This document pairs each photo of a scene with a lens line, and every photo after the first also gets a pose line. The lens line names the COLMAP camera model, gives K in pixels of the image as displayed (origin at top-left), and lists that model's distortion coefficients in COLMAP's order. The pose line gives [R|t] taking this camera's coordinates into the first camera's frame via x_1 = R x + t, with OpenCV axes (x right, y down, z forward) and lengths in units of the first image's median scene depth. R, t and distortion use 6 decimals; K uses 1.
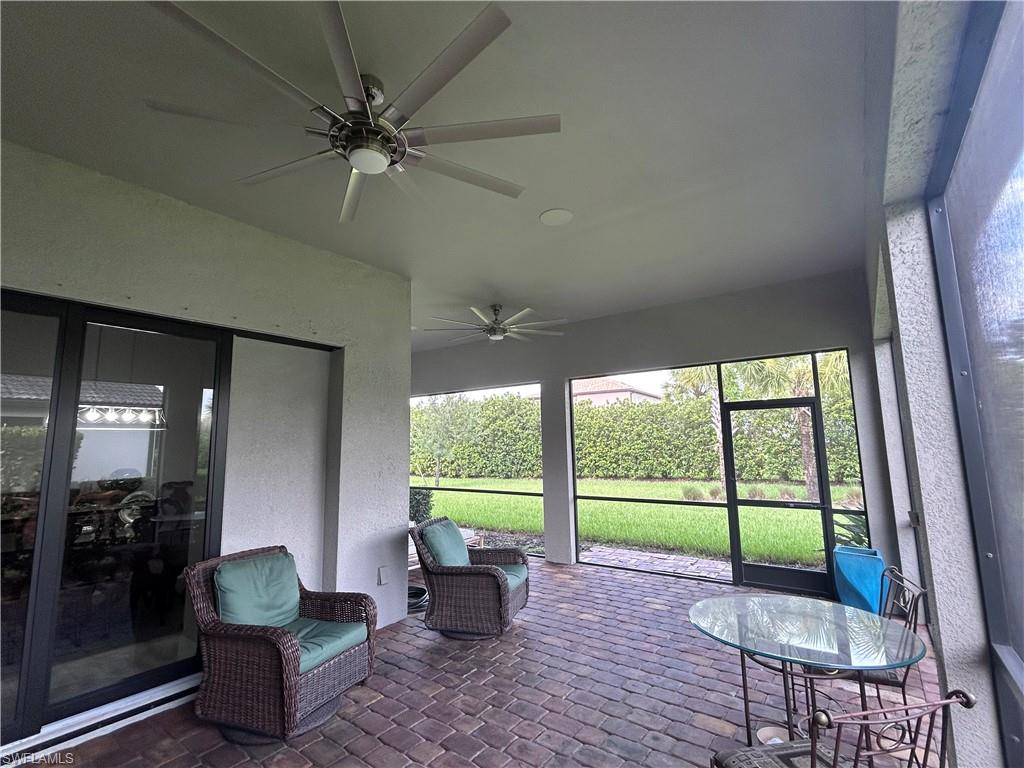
lens RADIAL K [[472.5, 0, 513.8], [0, 472.5, 381.1], [0, 0, 1]] dist [-0.002852, 0.001548]
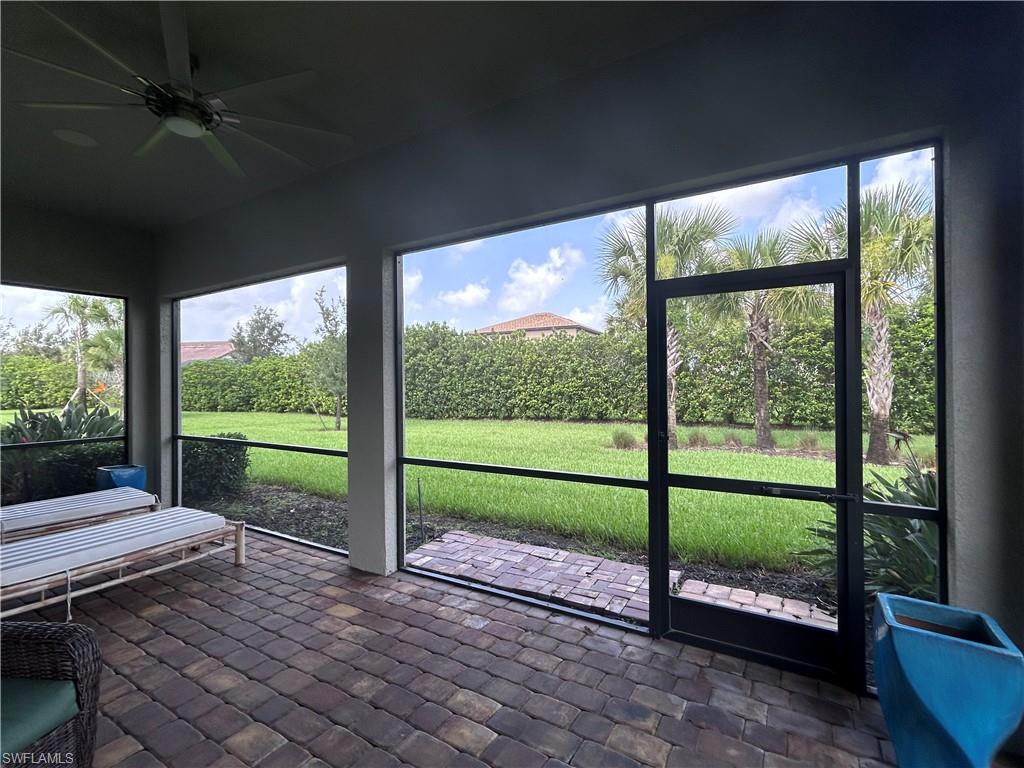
lens RADIAL K [[472.5, 0, 513.8], [0, 472.5, 381.1], [0, 0, 1]] dist [-0.002852, 0.001548]
pose [[0.995265, 0.011020, 0.096571, 0.072428], [-0.023118, 0.991879, 0.125068, 0.025968], [-0.094408, -0.126709, 0.987437, 0.148052]]
